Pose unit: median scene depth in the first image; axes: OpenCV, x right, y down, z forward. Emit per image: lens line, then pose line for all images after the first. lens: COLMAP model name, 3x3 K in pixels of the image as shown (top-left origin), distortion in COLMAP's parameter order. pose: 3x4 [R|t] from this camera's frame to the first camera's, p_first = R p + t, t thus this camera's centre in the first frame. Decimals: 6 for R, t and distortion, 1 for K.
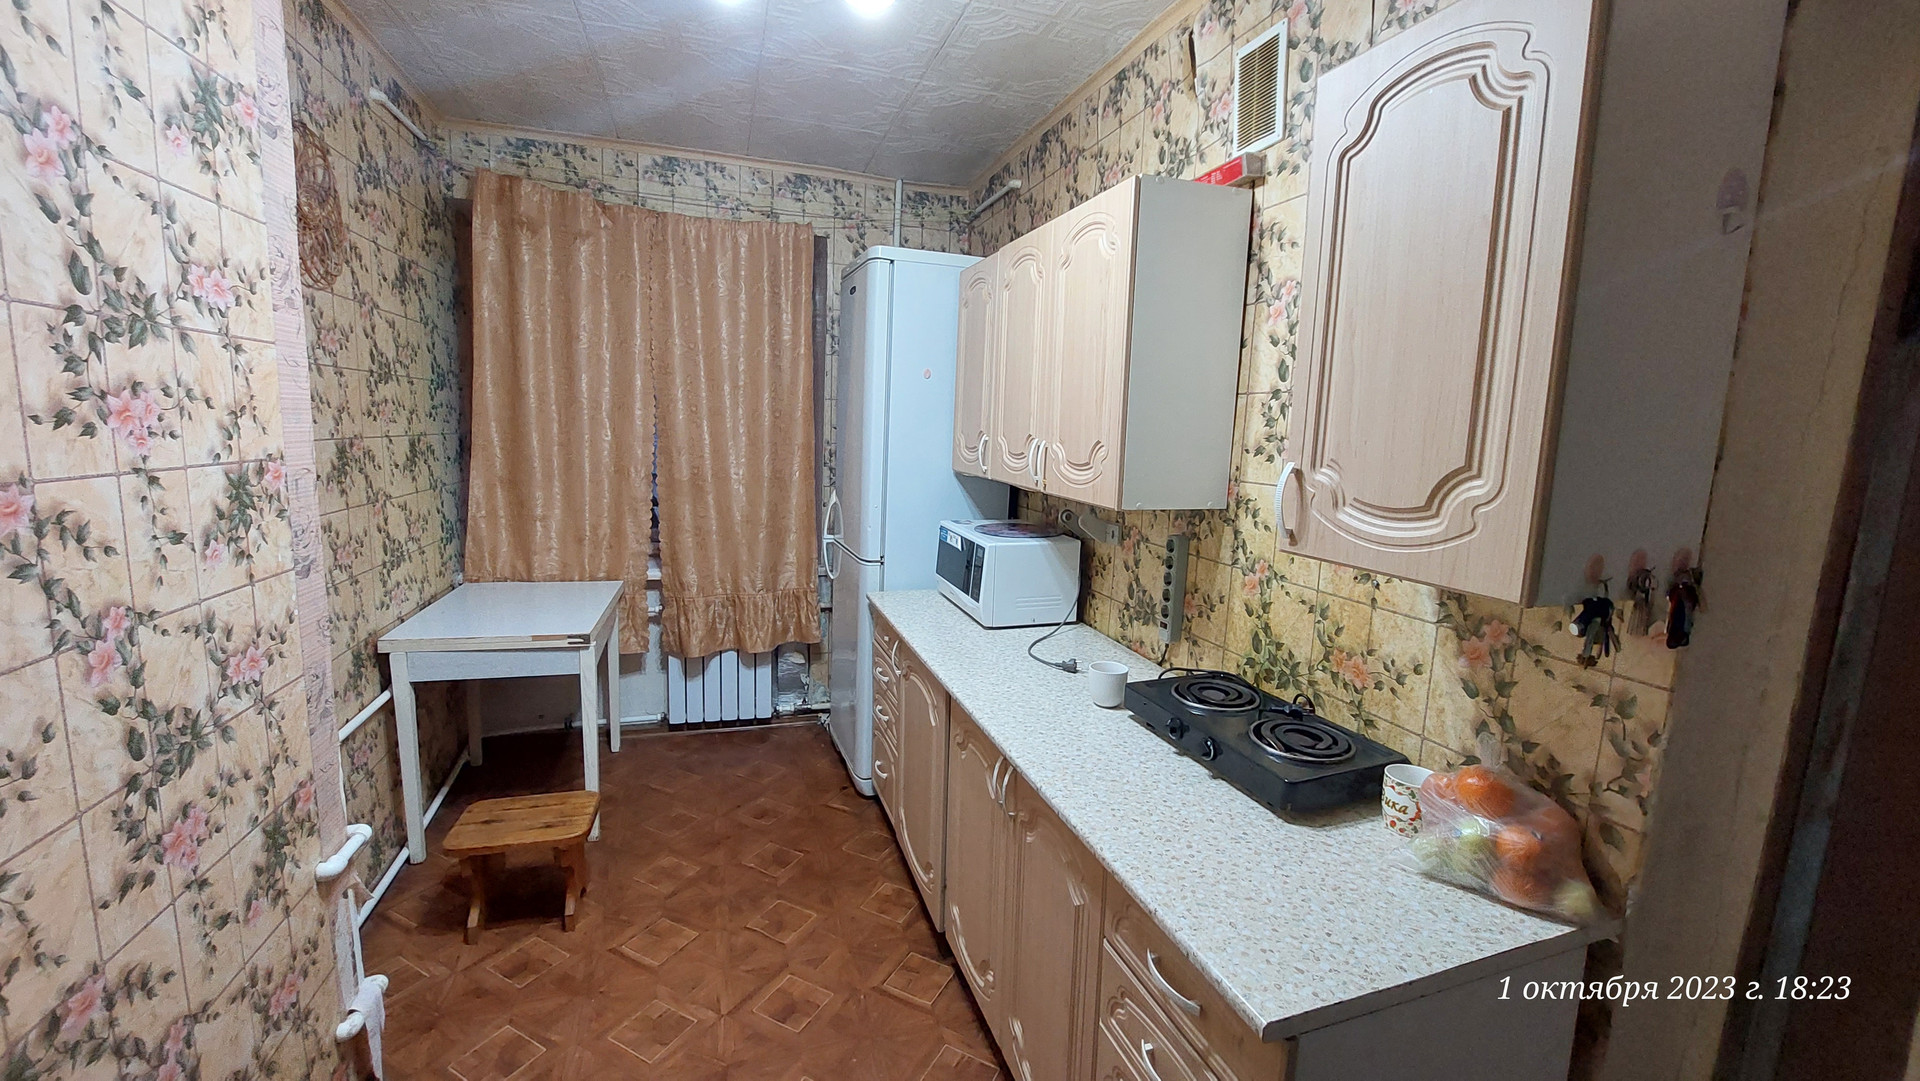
lens RADIAL K [[775.1, 0, 960.0], [0, 775.1, 540.5], [0, 0, 1]] dist [-0.001097, -0.000104]
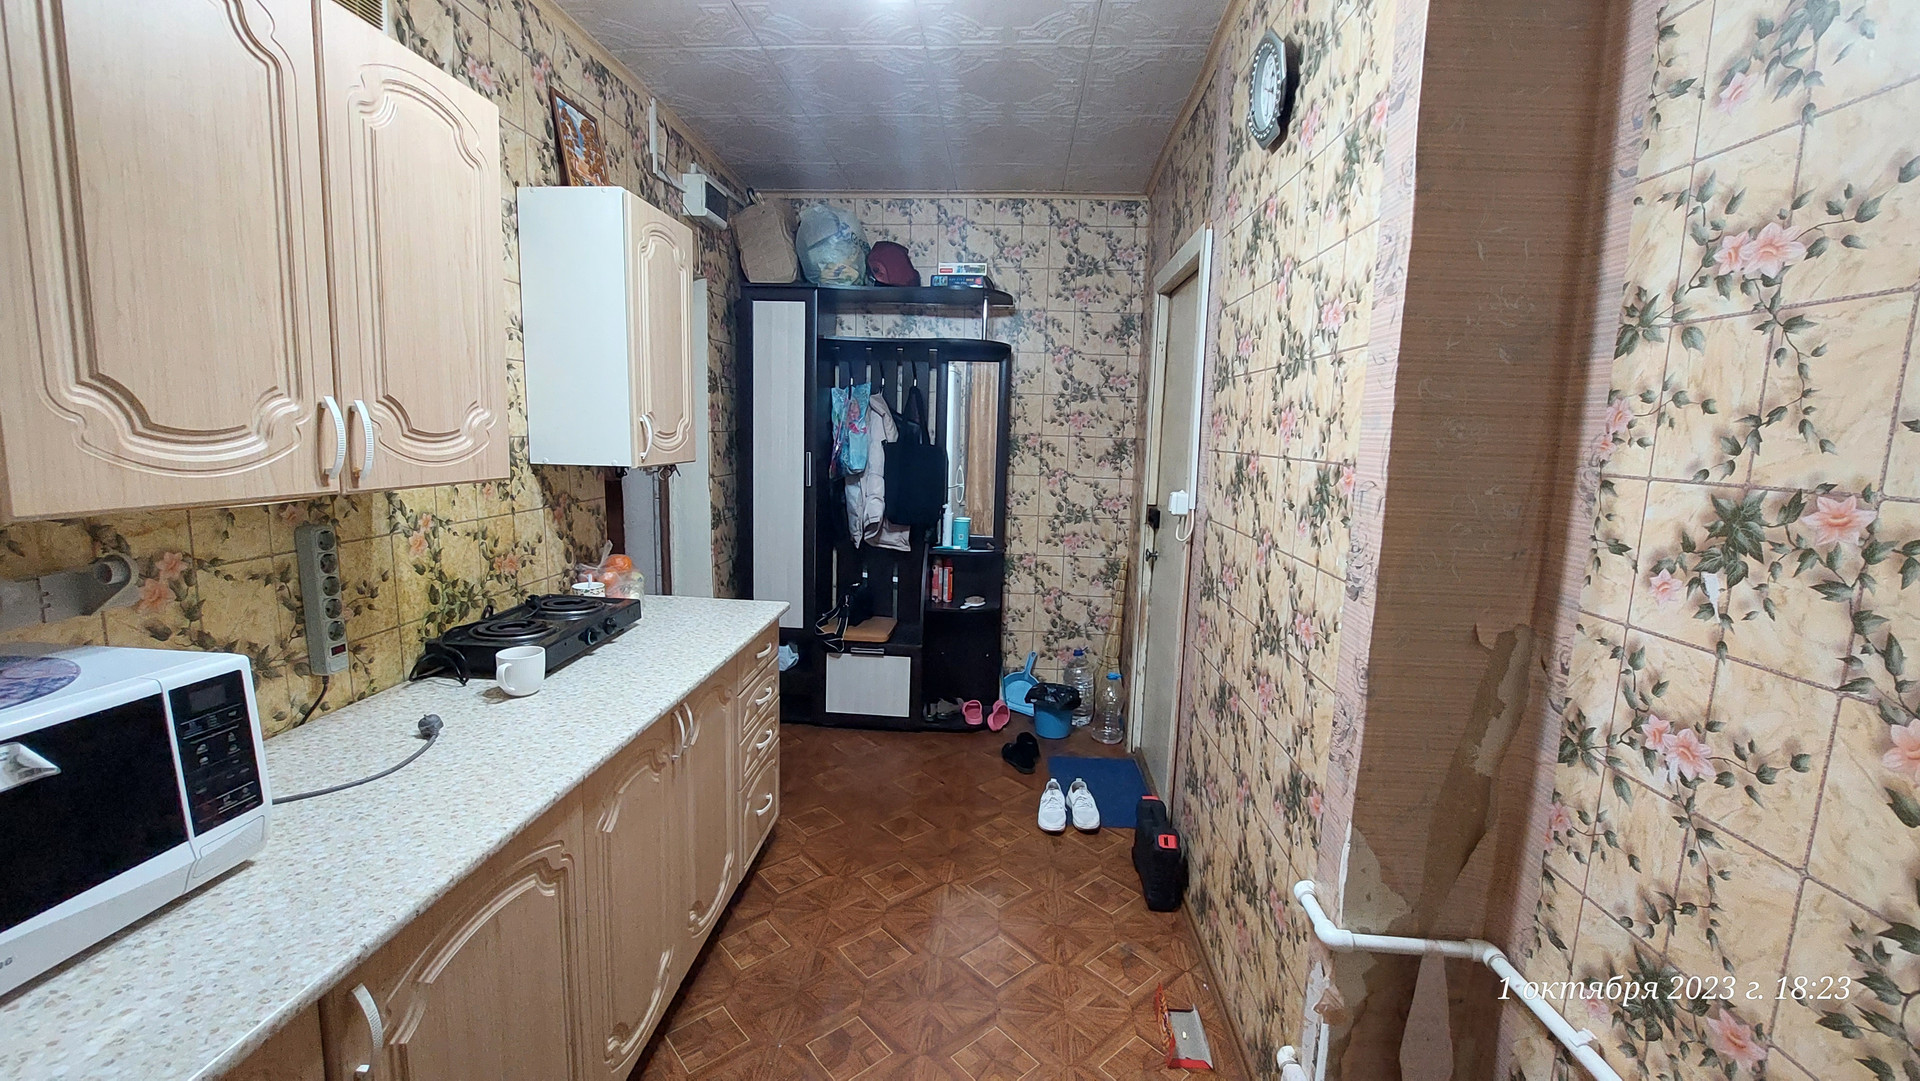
lens RADIAL K [[775.1, 0, 960.0], [0, 775.1, 540.5], [0, 0, 1]] dist [-0.001097, -0.000104]
pose [[-0.927380, -0.110816, 0.357332, -0.687178], [-0.001690, 0.956356, 0.292199, -0.263293], [-0.374117, 0.270376, -0.887093, 1.825337]]
